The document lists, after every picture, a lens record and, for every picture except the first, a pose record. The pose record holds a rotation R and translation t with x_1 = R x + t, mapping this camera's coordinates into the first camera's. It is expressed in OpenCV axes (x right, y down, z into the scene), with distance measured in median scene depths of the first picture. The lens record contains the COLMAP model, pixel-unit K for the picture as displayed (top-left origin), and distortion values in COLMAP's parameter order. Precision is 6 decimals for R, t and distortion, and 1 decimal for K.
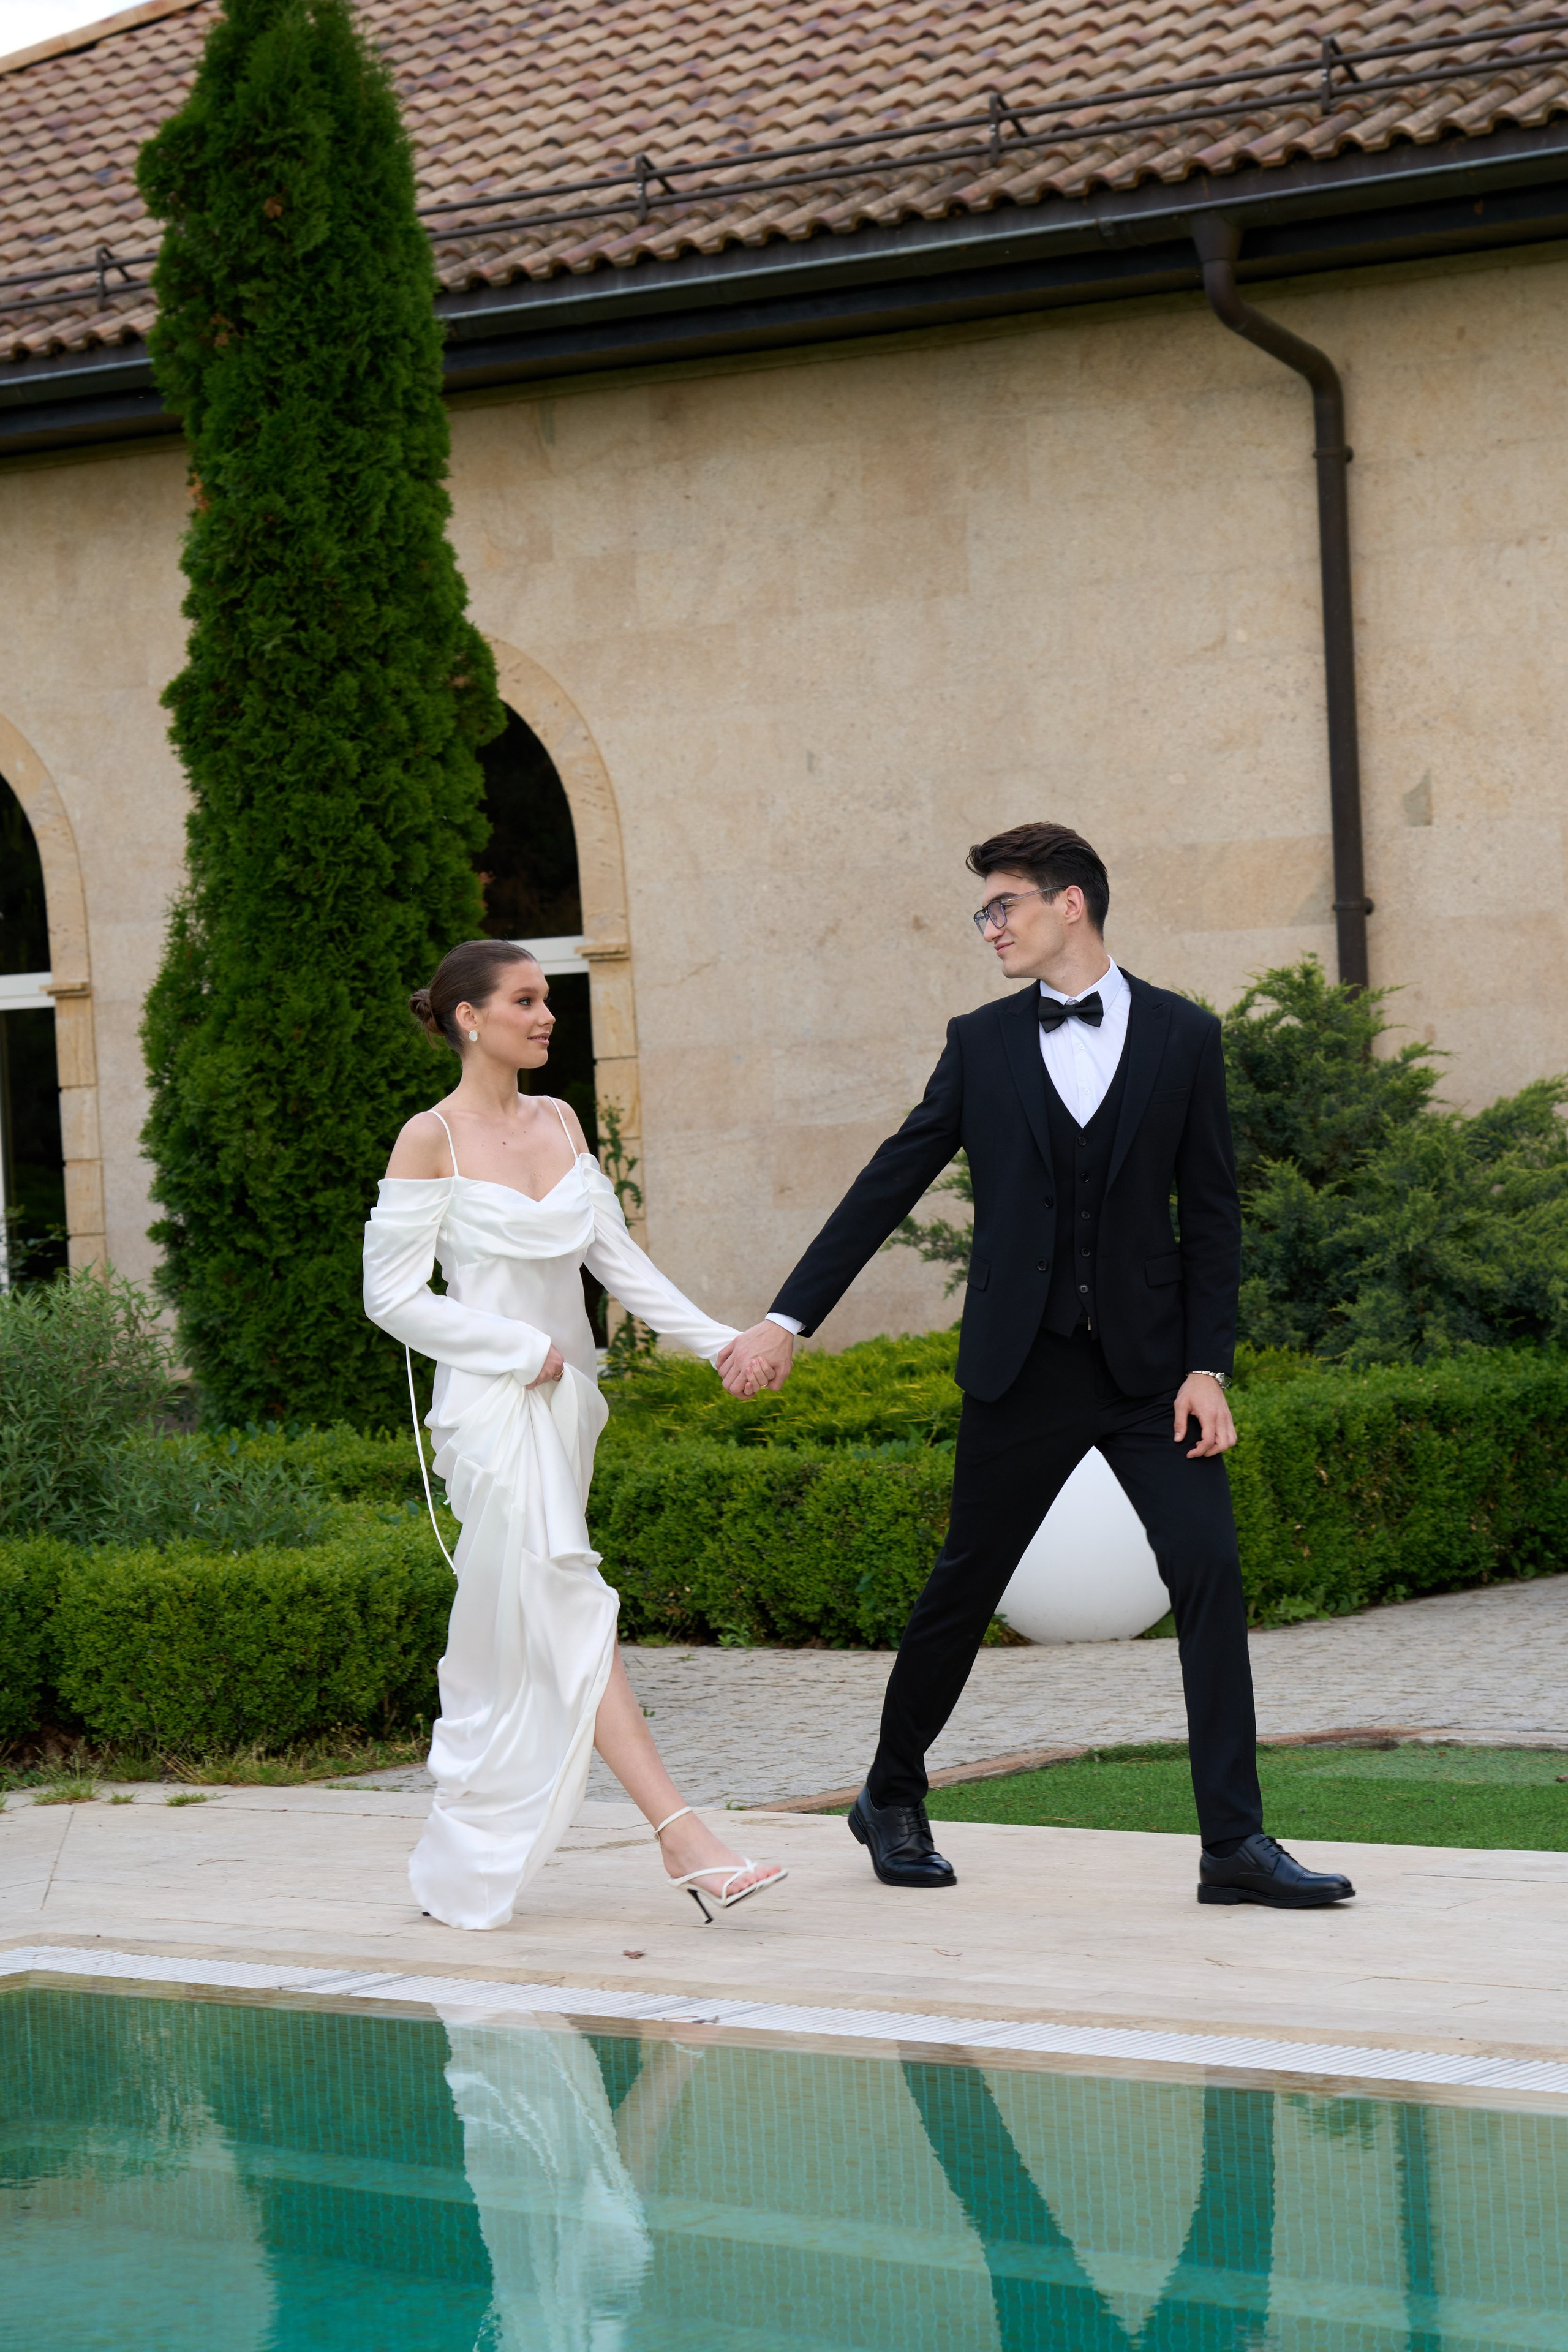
lens RADIAL K [[6274.1, 0, 784.0], [0, 6274.1, 1176.0], [0, 0, 1]] dist [-0.004005, 0.250769]
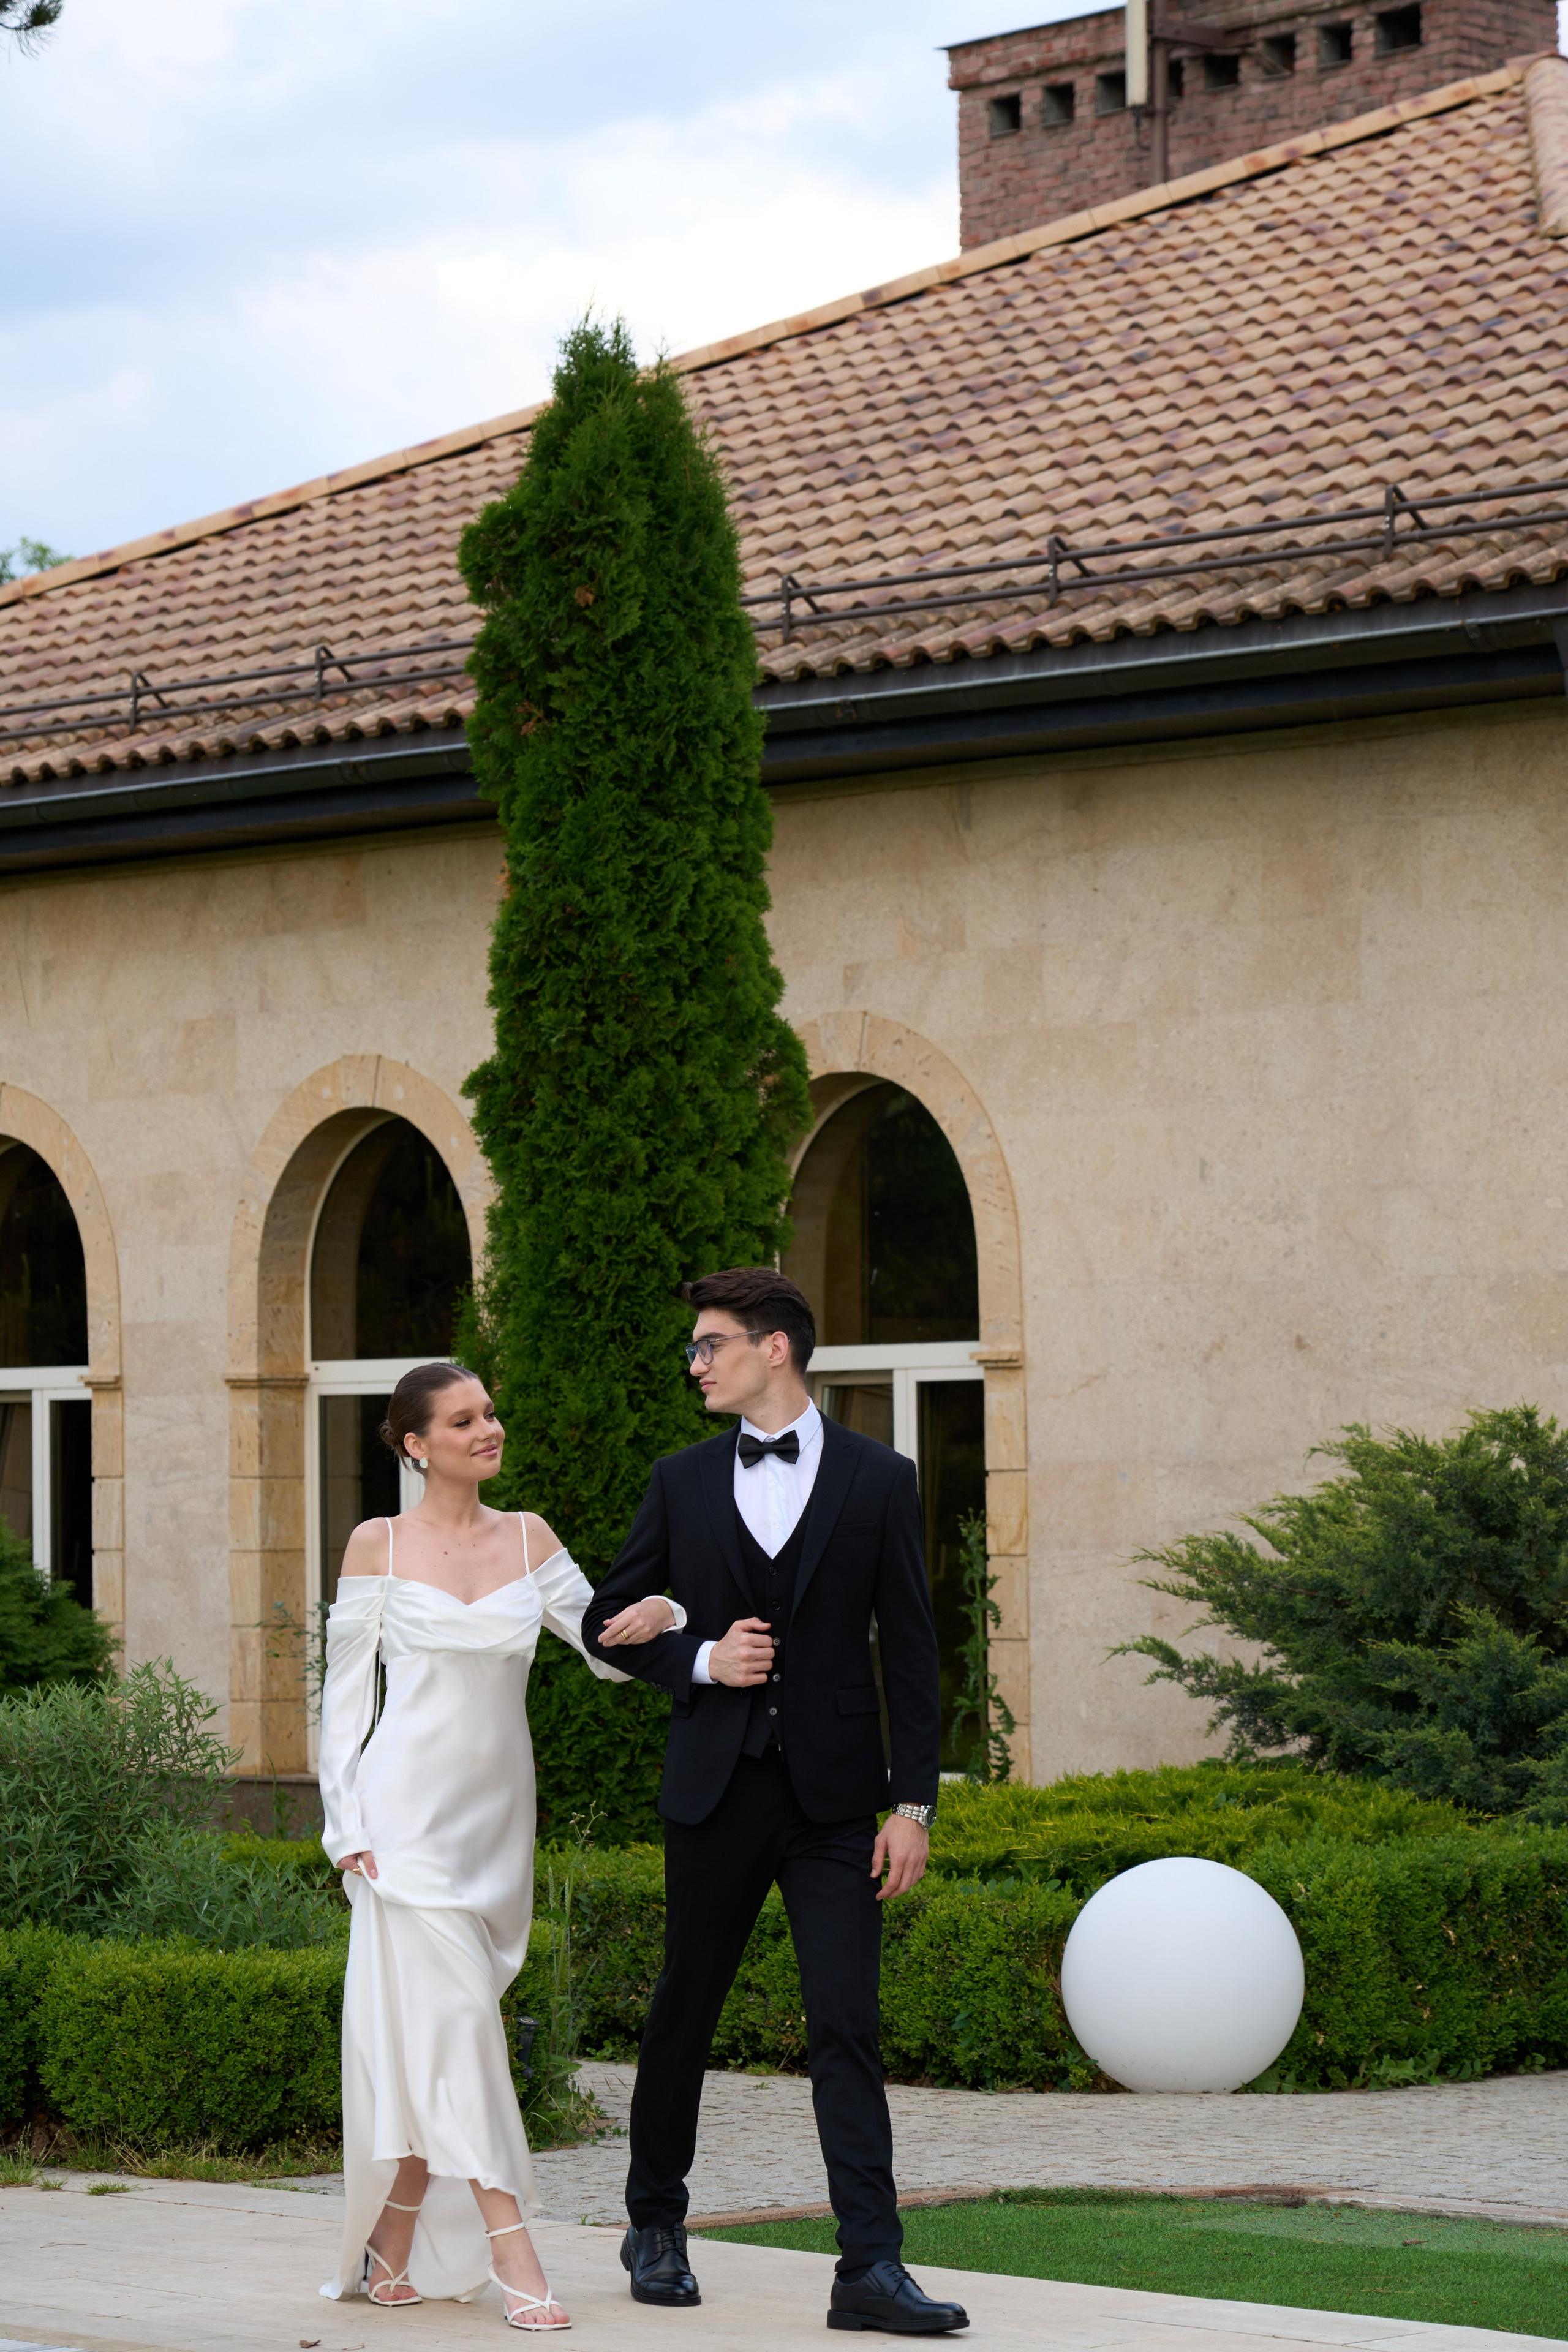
lens RADIAL K [[7128.0, 0, 784.0], [0, 7128.0, 1176.0], [0, 0, 1]] dist [-0.017226, 1.637453]
pose [[0.986994, 0.034098, -0.157096, 0.127643], [-0.042811, 0.997707, -0.052415, -0.006085], [0.154949, 0.058458, 0.986191, -0.092958]]
